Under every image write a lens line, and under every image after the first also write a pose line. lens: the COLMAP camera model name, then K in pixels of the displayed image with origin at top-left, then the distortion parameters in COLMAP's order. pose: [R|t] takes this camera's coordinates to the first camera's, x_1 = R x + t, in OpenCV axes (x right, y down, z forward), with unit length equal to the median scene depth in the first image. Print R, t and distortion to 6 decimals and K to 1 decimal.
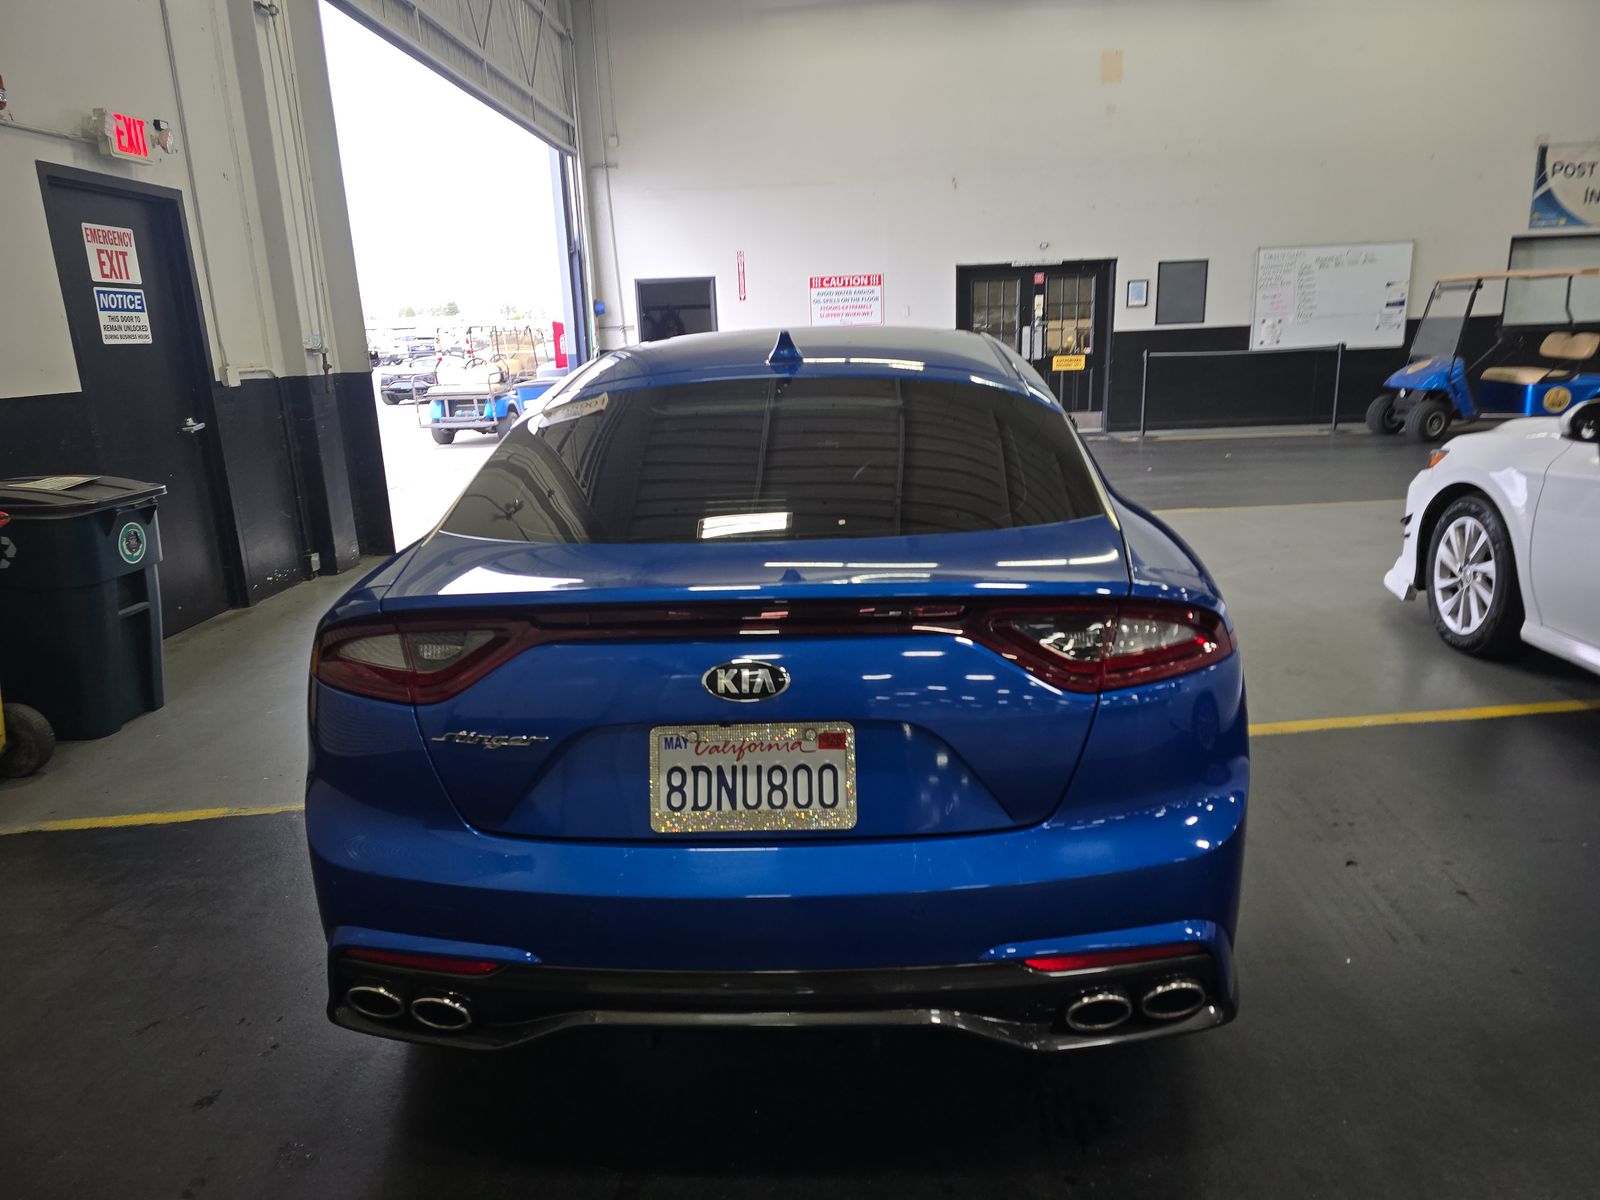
lens RADIAL K [[1084.9, 0, 800.0], [0, 1084.9, 600.0], [0, 0, 1]] dist [0.046892, -0.035904]
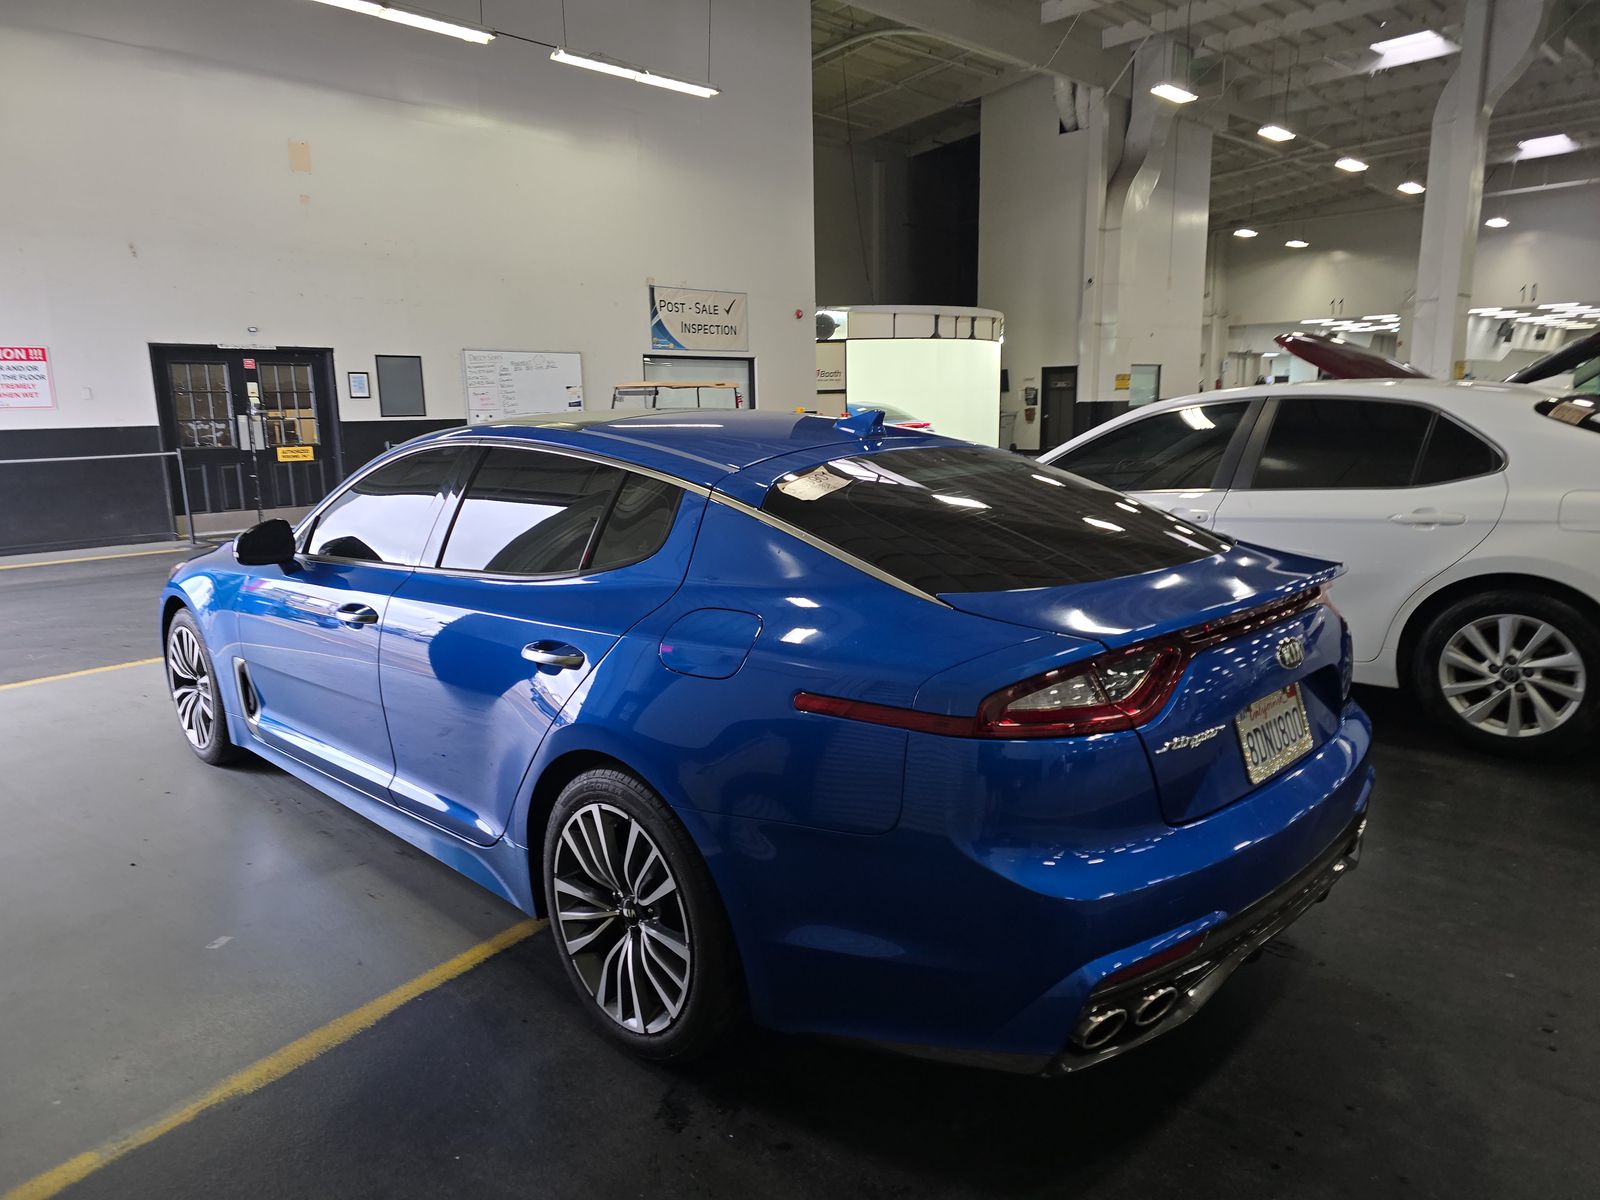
lens RADIAL K [[1113.7, 0, 800.0], [0, 1113.7, 600.0], [0, 0, 1]] dist [0.006551, -0.032817]
pose [[0.652346, -0.102242, 0.750993, -0.363974], [0.167979, 0.985721, -0.011716, -0.019434], [-0.739072, 0.133794, 0.660206, 0.124361]]
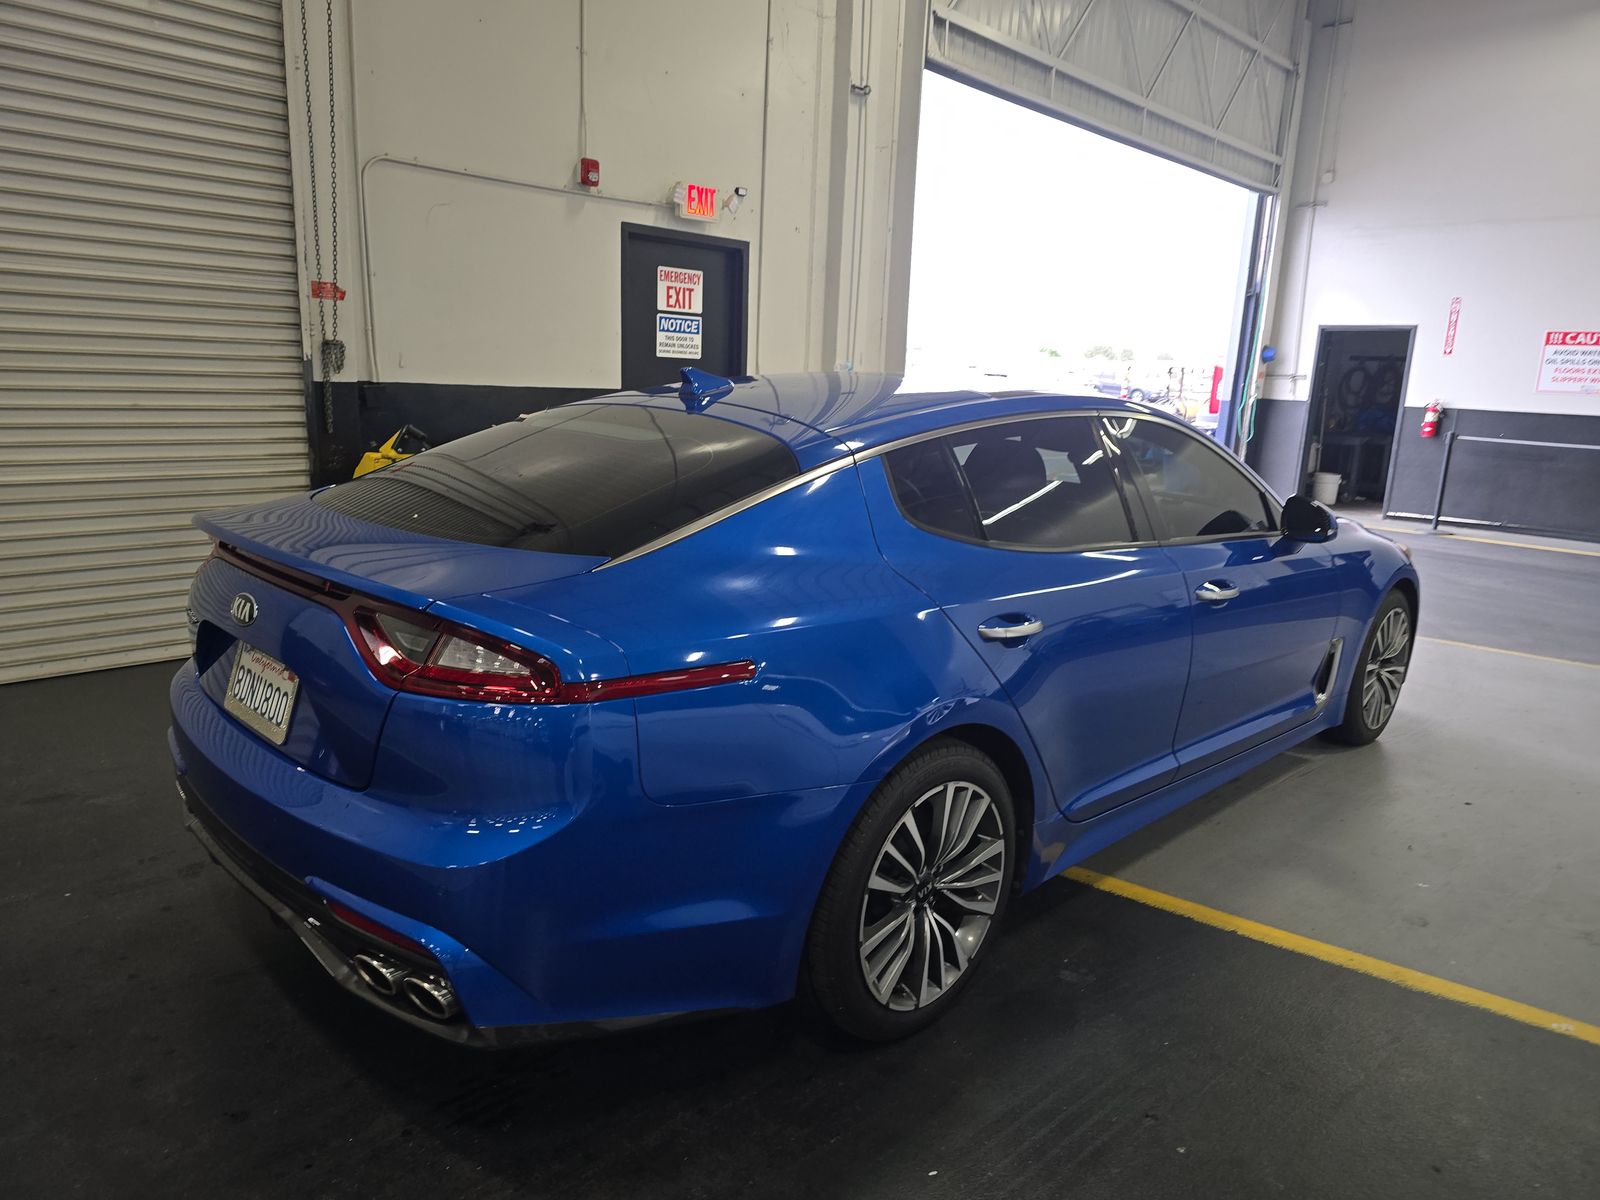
lens RADIAL K [[1084.9, 0, 800.0], [0, 1084.9, 600.0], [0, 0, 1]] dist [0.046892, -0.035904]
pose [[0.745159, 0.204525, -0.634750, 0.315694], [-0.225020, 0.973102, 0.049387, -0.038138], [0.627778, 0.106030, 0.771137, 0.093262]]
